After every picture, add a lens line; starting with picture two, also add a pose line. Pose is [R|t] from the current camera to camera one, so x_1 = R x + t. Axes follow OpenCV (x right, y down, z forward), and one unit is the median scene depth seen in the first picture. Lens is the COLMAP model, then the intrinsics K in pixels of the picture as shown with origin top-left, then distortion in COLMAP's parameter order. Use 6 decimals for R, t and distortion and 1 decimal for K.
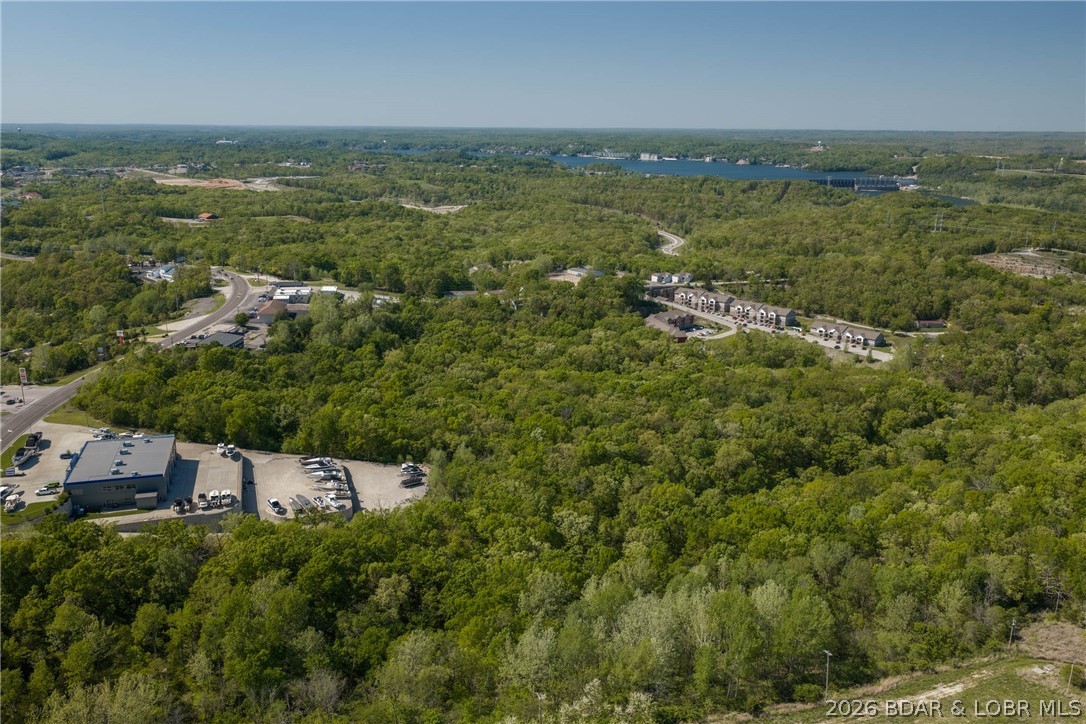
lens RADIAL K [[898.8, 0, 544.9], [0, 898.8, 361.1], [0, 0, 1]] dist [0.014702, -0.031367]
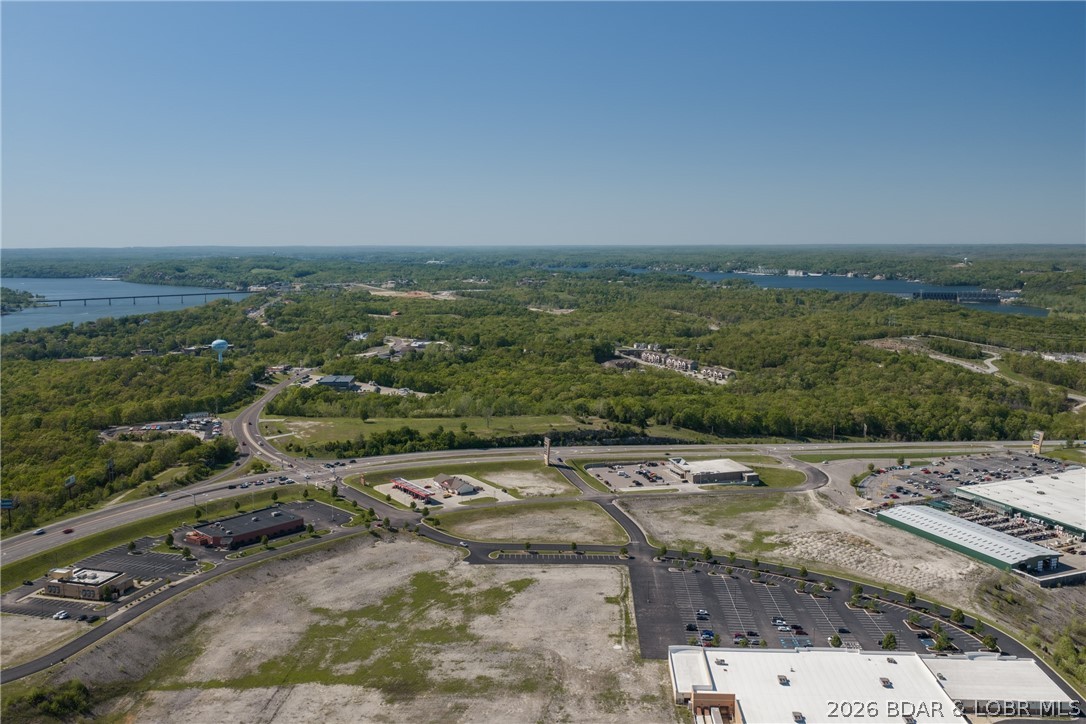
lens RADIAL K [[898.8, 0, 543.1], [0, 898.8, 362.9], [0, 0, 1]] dist [0.014702, -0.031367]
pose [[0.975886, 0.017708, -0.217560, 0.123968], [-0.044409, 0.991965, -0.118460, 0.056438], [0.213715, 0.125265, 0.968832, -0.255699]]
